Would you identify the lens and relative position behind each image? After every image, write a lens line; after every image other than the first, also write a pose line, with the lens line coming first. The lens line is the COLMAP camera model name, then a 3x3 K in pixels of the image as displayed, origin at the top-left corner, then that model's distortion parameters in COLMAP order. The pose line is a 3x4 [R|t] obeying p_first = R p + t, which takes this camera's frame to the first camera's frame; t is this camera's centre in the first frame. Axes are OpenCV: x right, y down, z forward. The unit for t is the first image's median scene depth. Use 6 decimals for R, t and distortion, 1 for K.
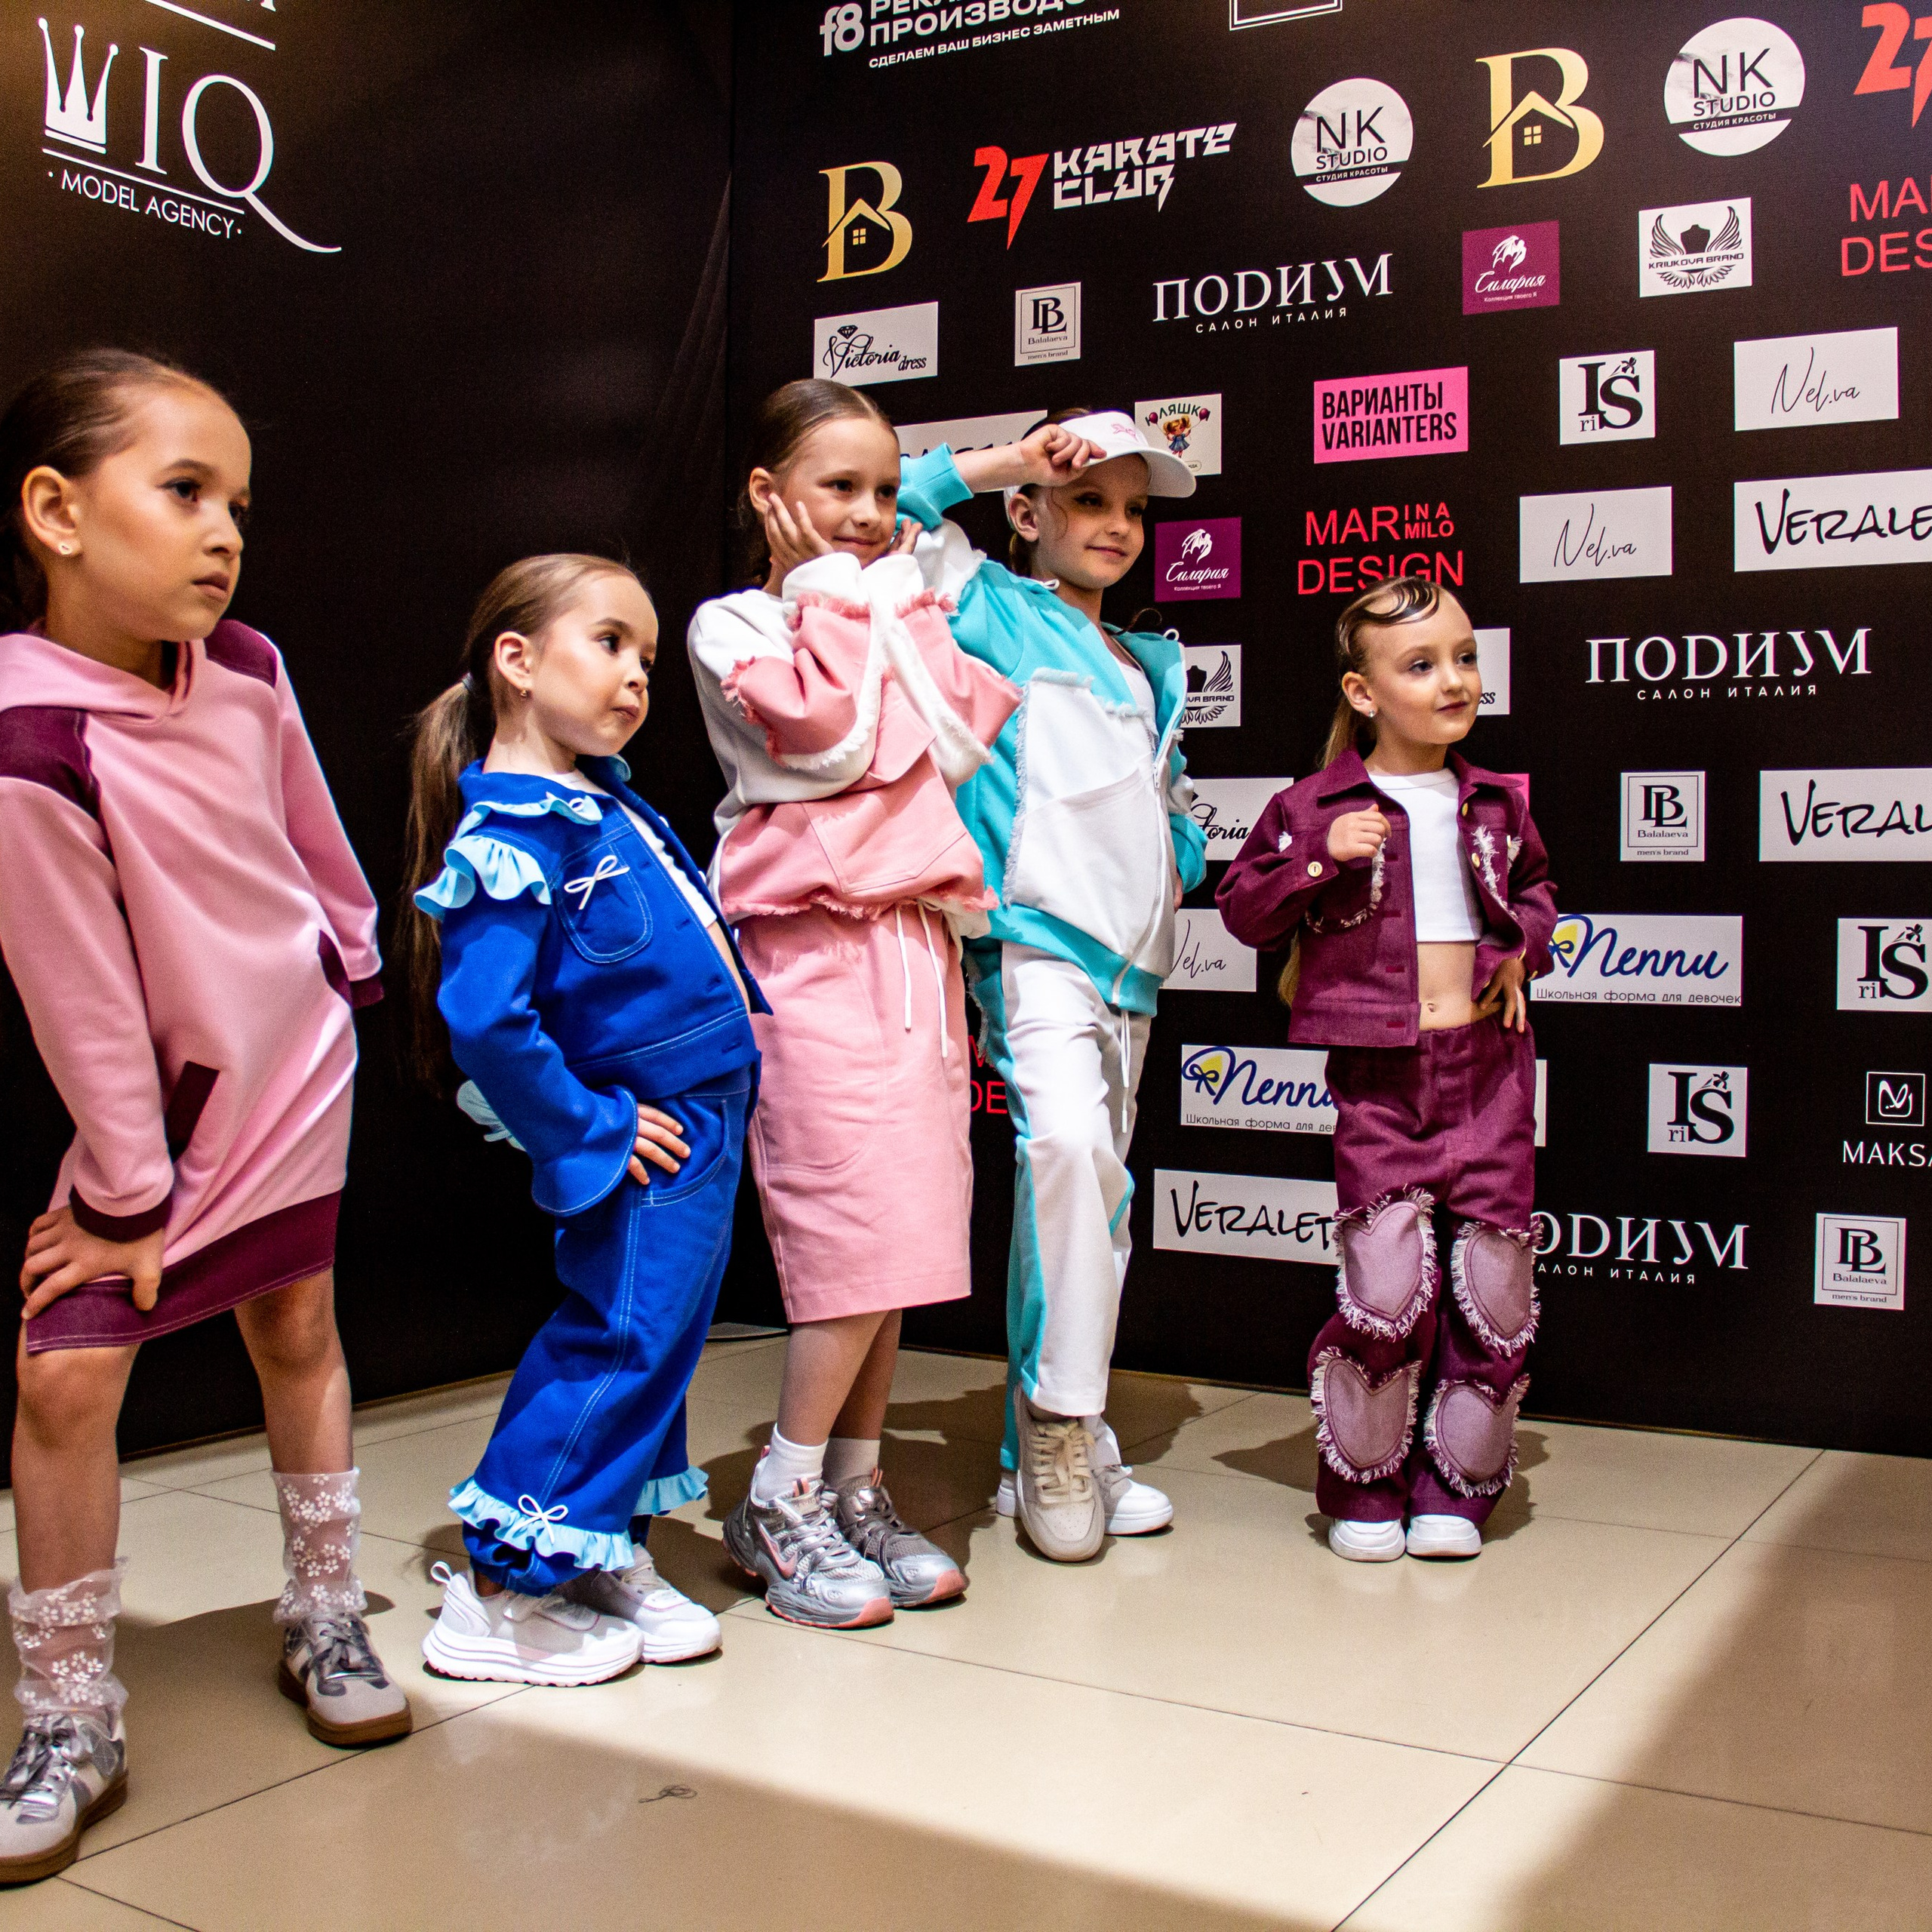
lens RADIAL K [[2343.1, 0, 971.0], [0, 2343.1, 963.3], [0, 0, 1]] dist [-0.139788, 0.000000]
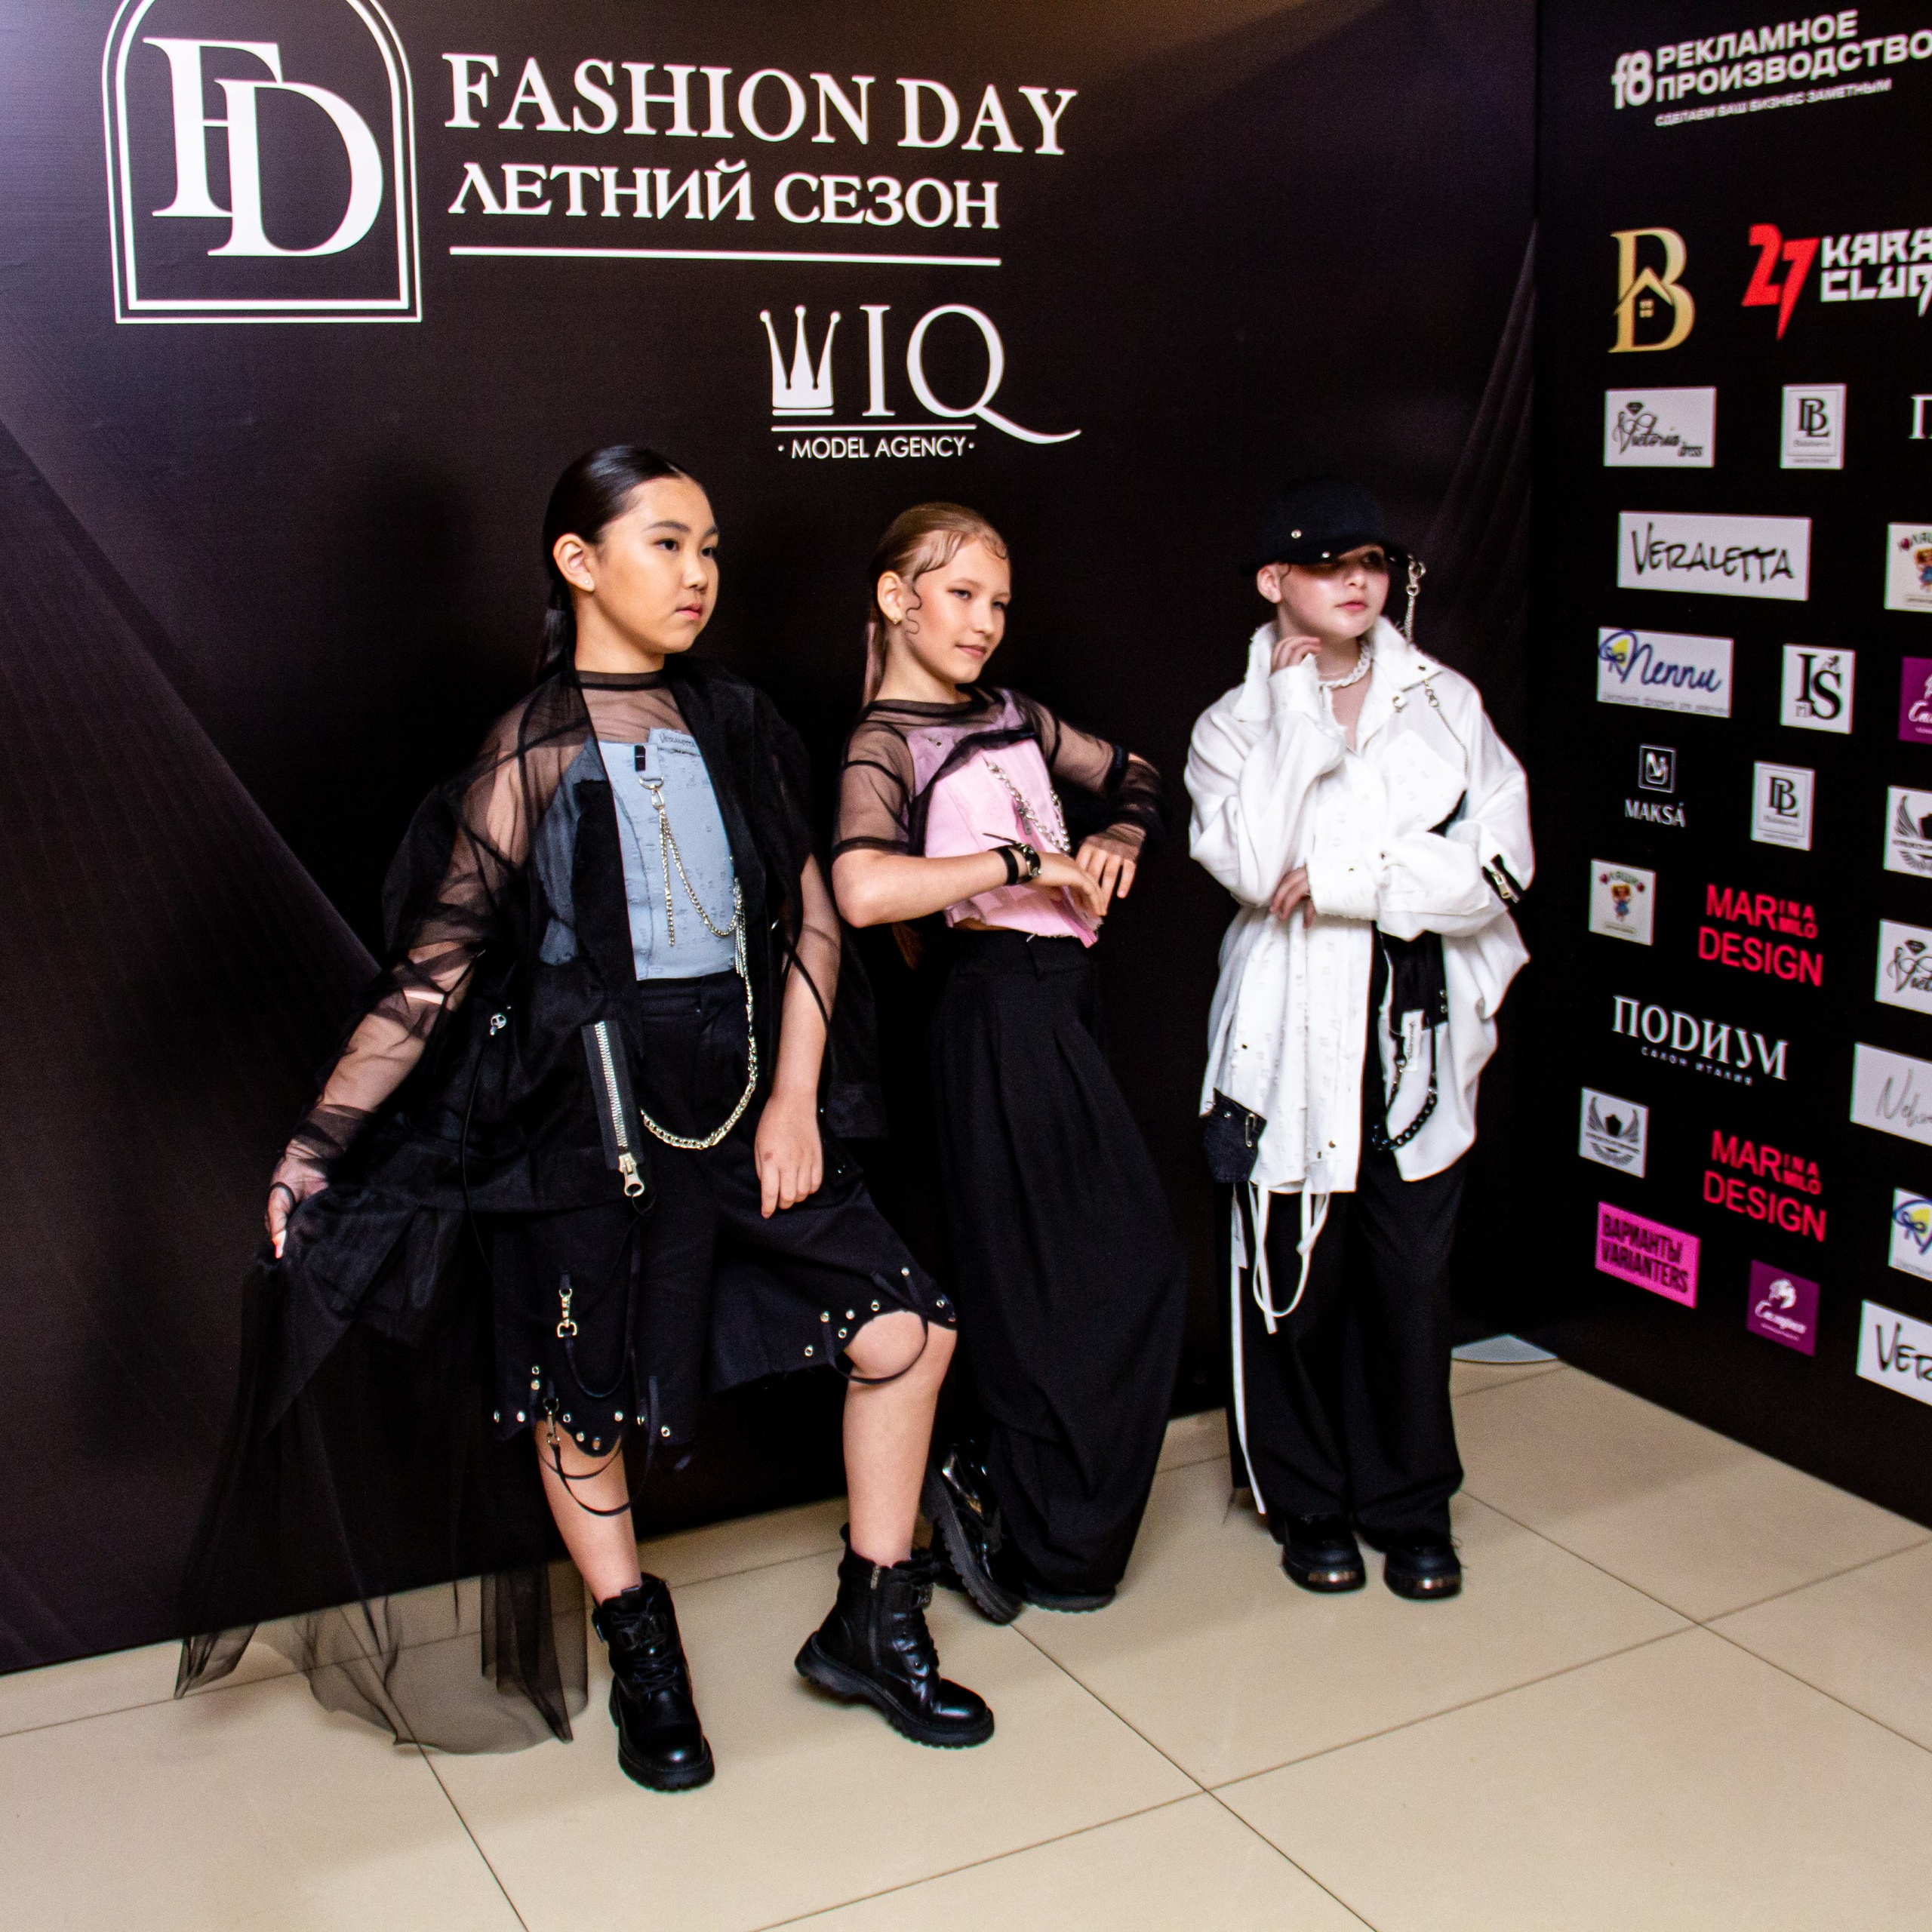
lens RADIAL K [[2343.1, 0, 988.9], [0, 2343.1, 1030.8], [0, 0, 1]] dist [-0.139788, 0.000000]
pose [[0.864472, 0.093584, -0.493892, 0.244420], [0.012792, 0.978104, 0.207724, -0.251871], [0.502518, -0.185890, 0.844347, -0.001925]]
